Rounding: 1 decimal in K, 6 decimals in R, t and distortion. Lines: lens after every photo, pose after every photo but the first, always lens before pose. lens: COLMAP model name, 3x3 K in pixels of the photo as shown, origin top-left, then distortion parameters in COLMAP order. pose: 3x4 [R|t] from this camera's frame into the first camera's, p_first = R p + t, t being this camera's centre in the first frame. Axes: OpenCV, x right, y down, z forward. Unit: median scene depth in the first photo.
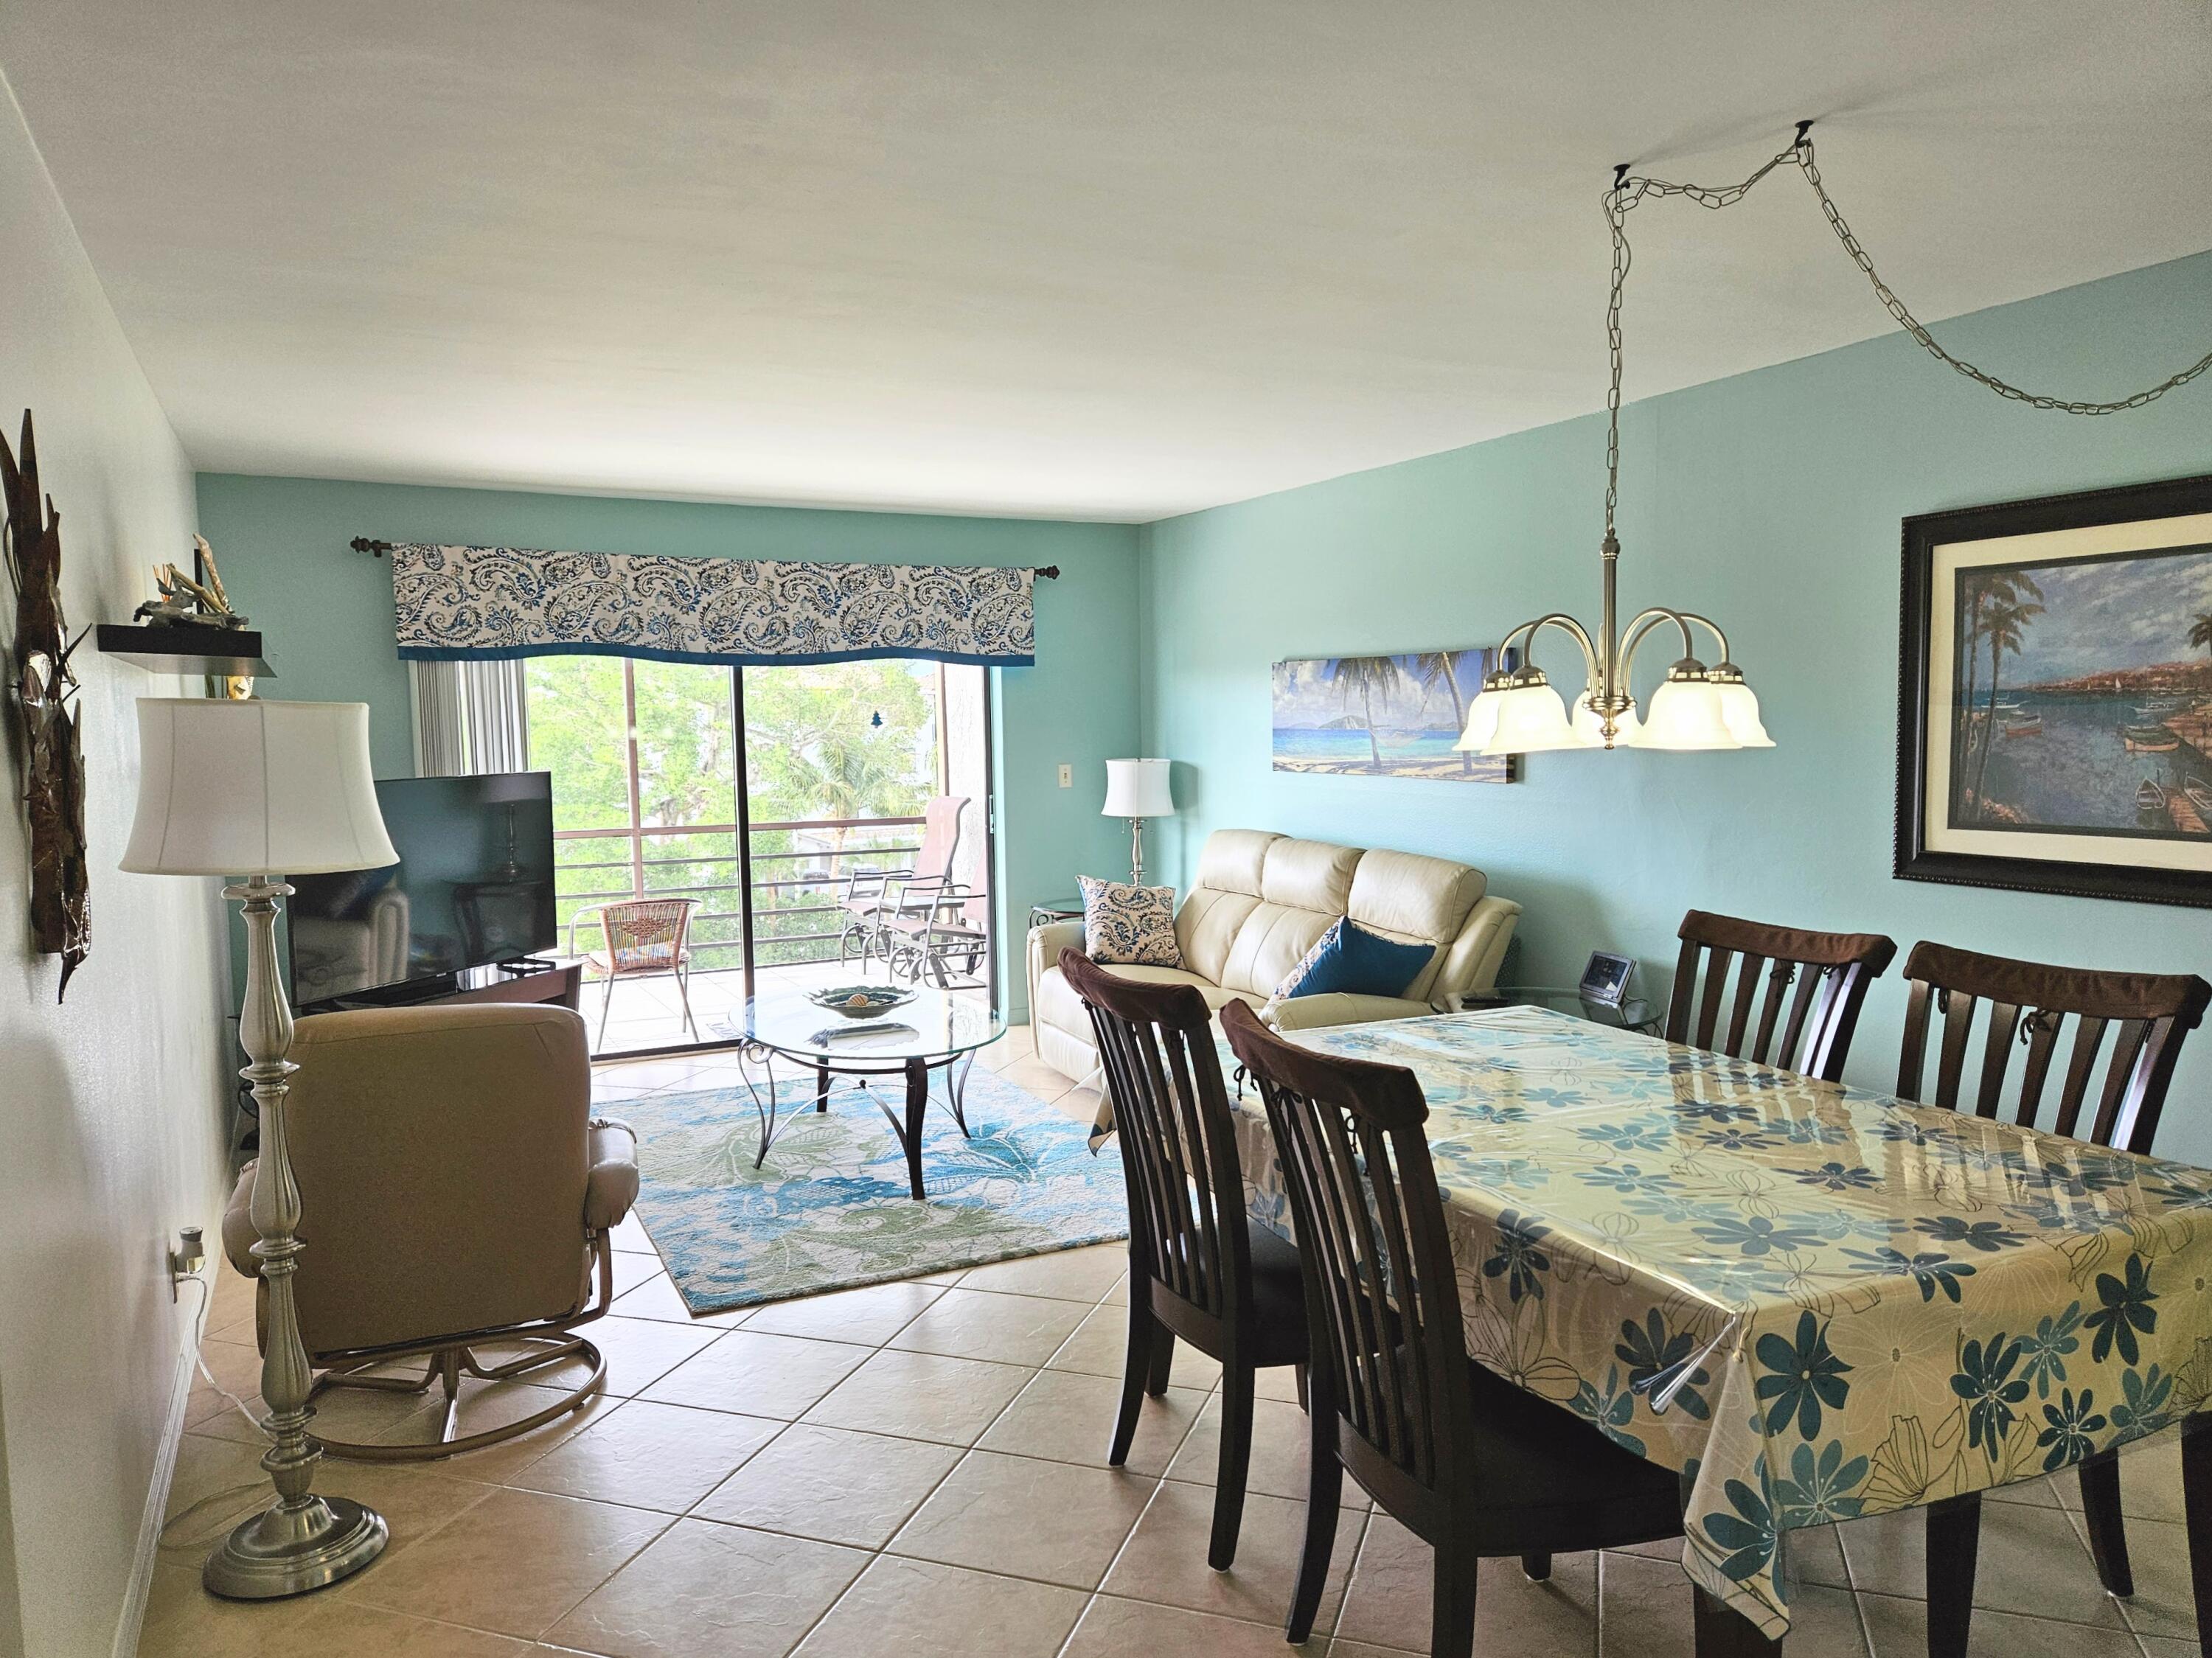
lens RADIAL K [[1482.8, 0, 1101.1], [0, 1482.8, 865.0], [0, 0, 1]] dist [0.076592, -0.064229]
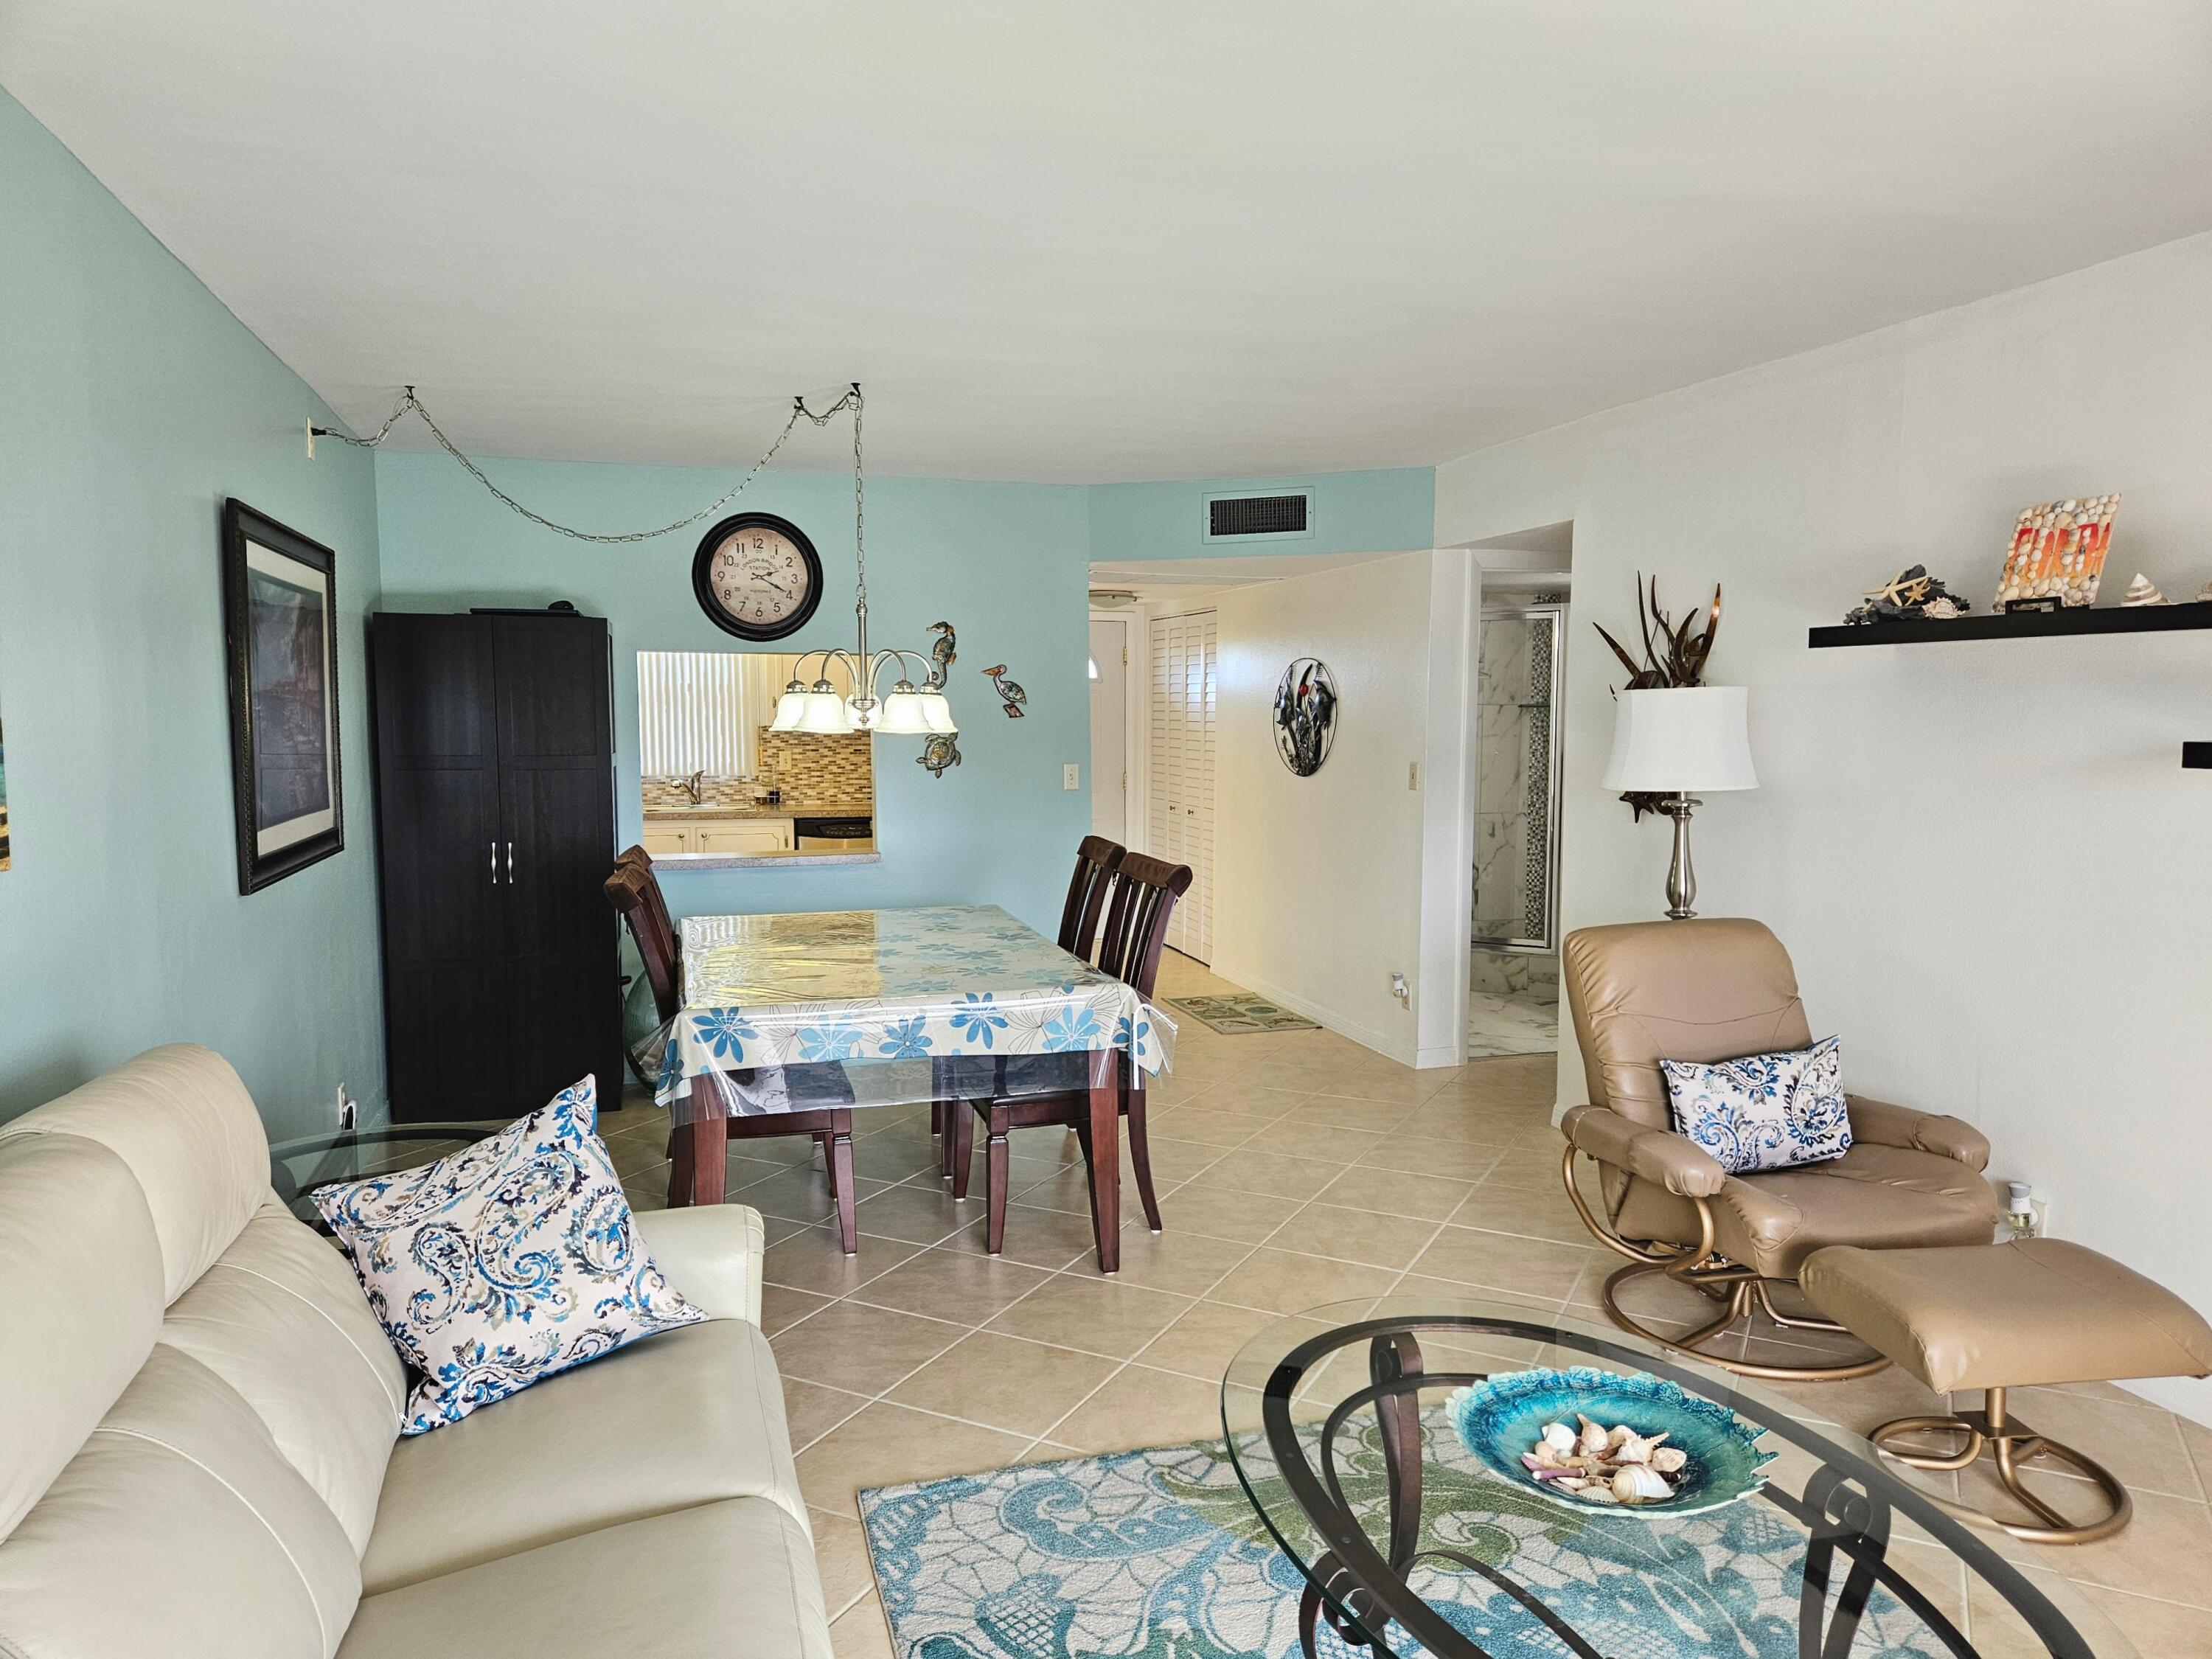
lens RADIAL K [[1482.9, 0, 1102.6], [0, 1482.9, 848.0], [0, 0, 1]] dist [0.076592, -0.064229]
pose [[-0.987324, 0.003027, 0.158689, -0.076900], [0.032562, 0.982415, 0.183851, -0.106082], [-0.155341, 0.186688, -0.970060, 1.124793]]
